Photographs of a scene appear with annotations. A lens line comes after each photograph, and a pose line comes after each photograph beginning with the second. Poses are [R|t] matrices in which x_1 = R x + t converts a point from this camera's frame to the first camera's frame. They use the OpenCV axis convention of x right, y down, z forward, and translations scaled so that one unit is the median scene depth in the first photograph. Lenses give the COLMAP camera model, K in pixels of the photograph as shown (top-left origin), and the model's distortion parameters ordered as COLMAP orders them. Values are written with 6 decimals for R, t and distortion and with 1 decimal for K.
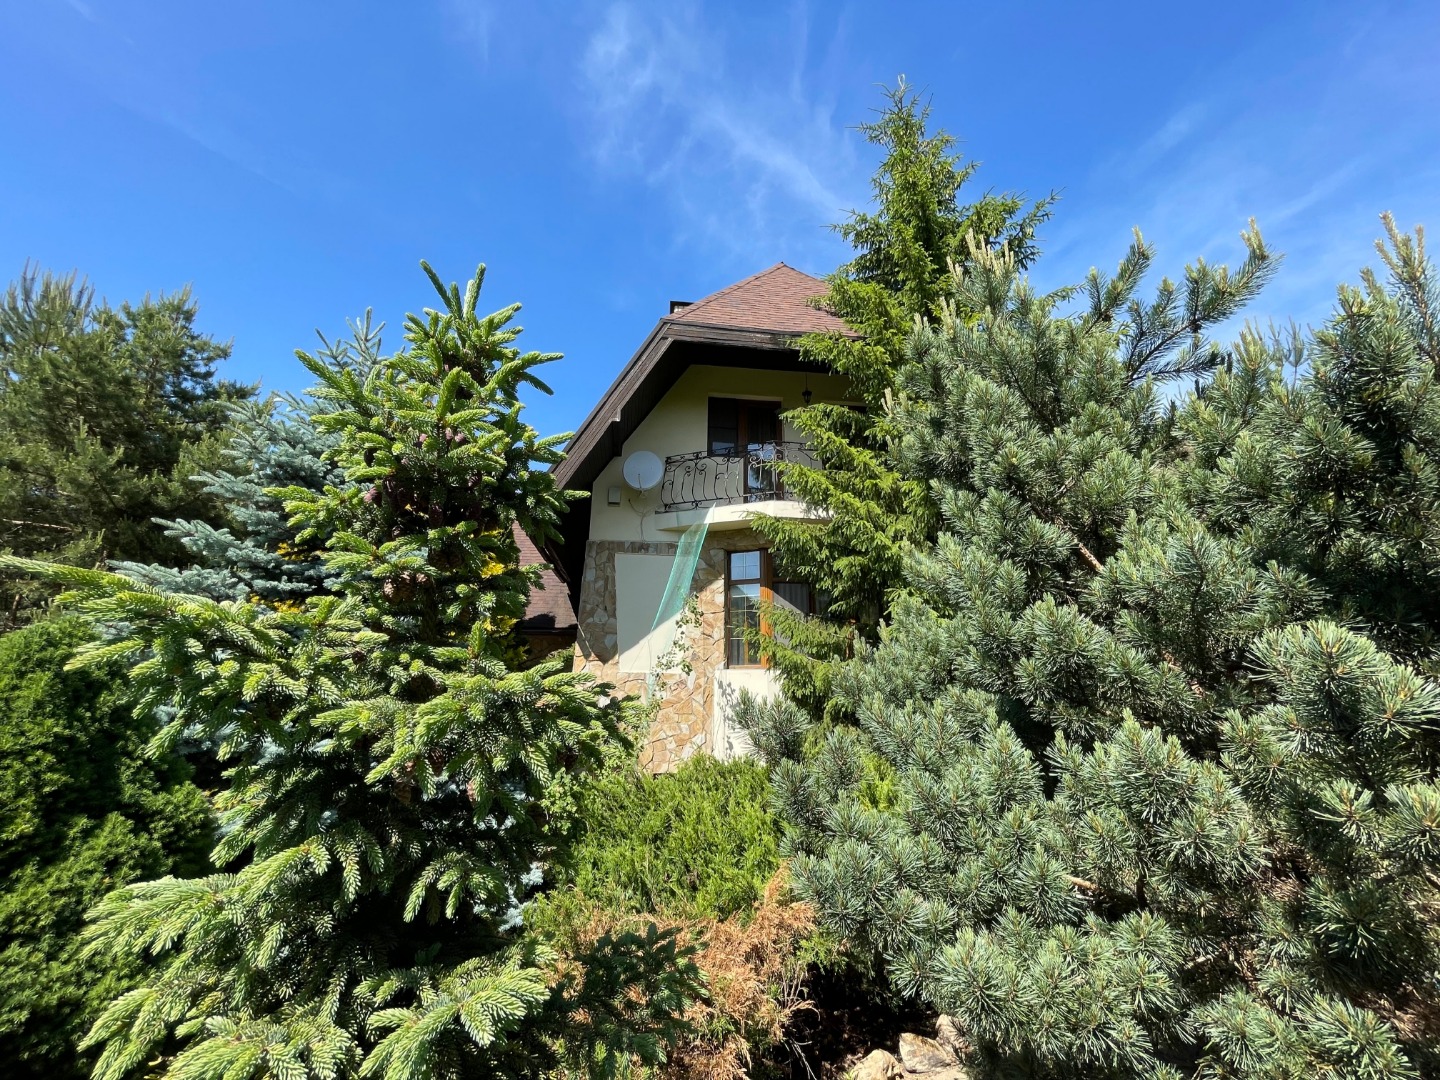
lens RADIAL K [[585.2, 0, 718.3], [0, 585.2, 542.7], [0, 0, 1]] dist [-0.004228, 0.001245]
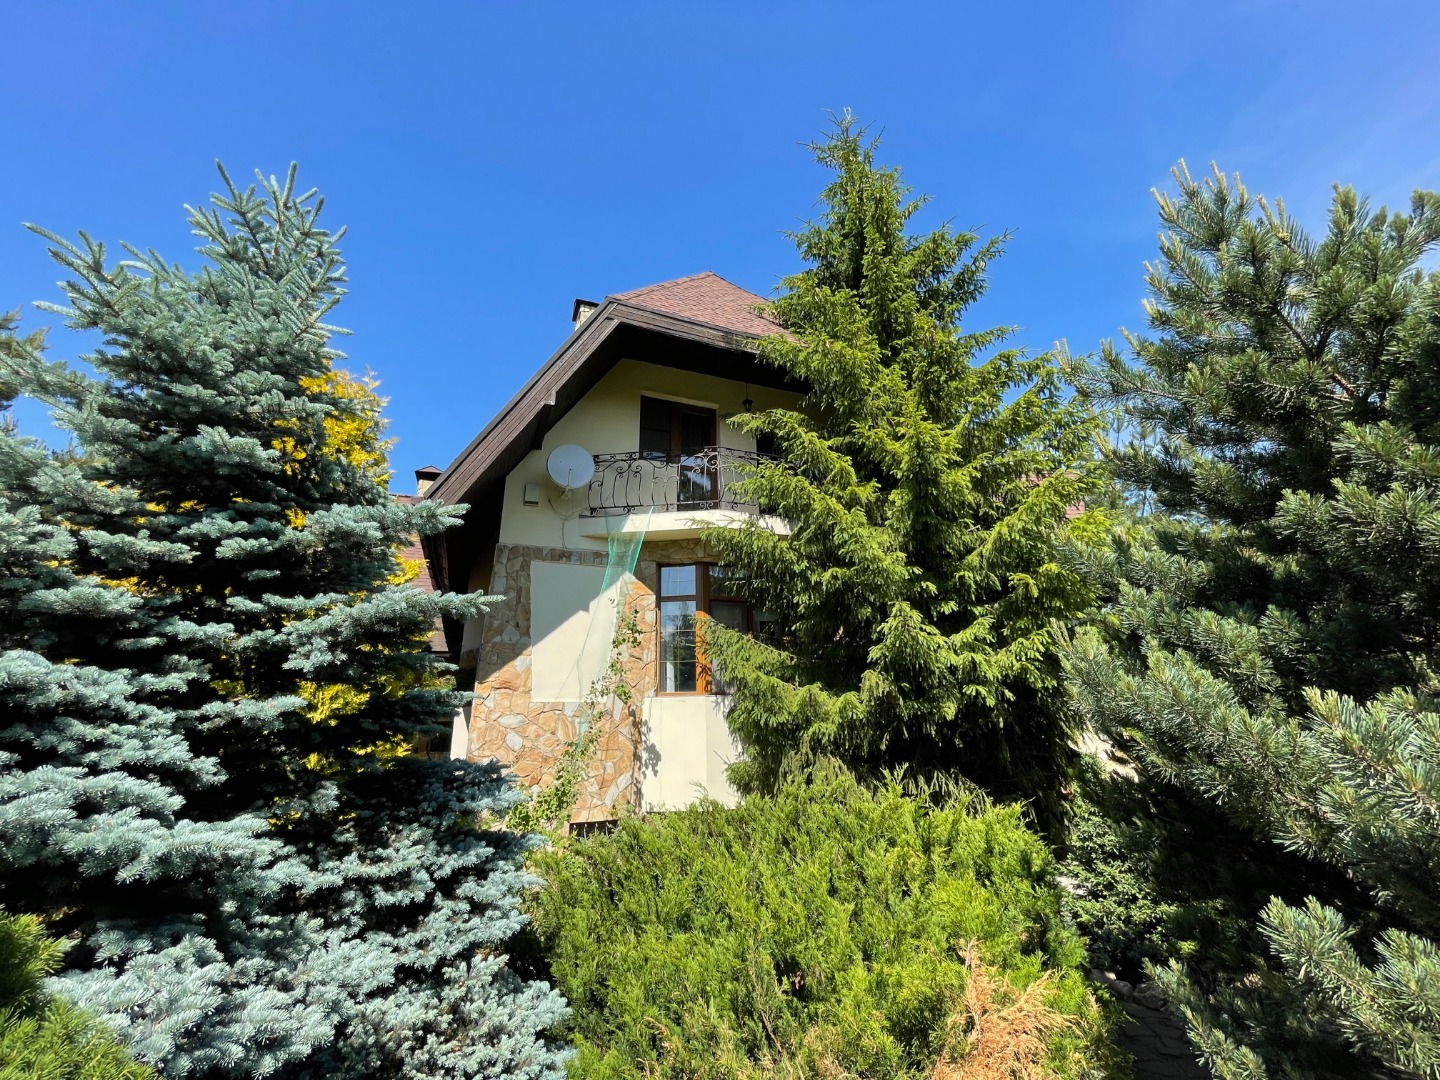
lens RADIAL K [[585.2, 0, 721.7], [0, 585.2, 540.7], [0, 0, 1]] dist [-0.004228, 0.001245]
pose [[0.966852, 0.051989, 0.249990, -0.124028], [-0.038188, 0.997483, -0.059744, 0.030048], [-0.252467, 0.048217, 0.966403, 0.109894]]
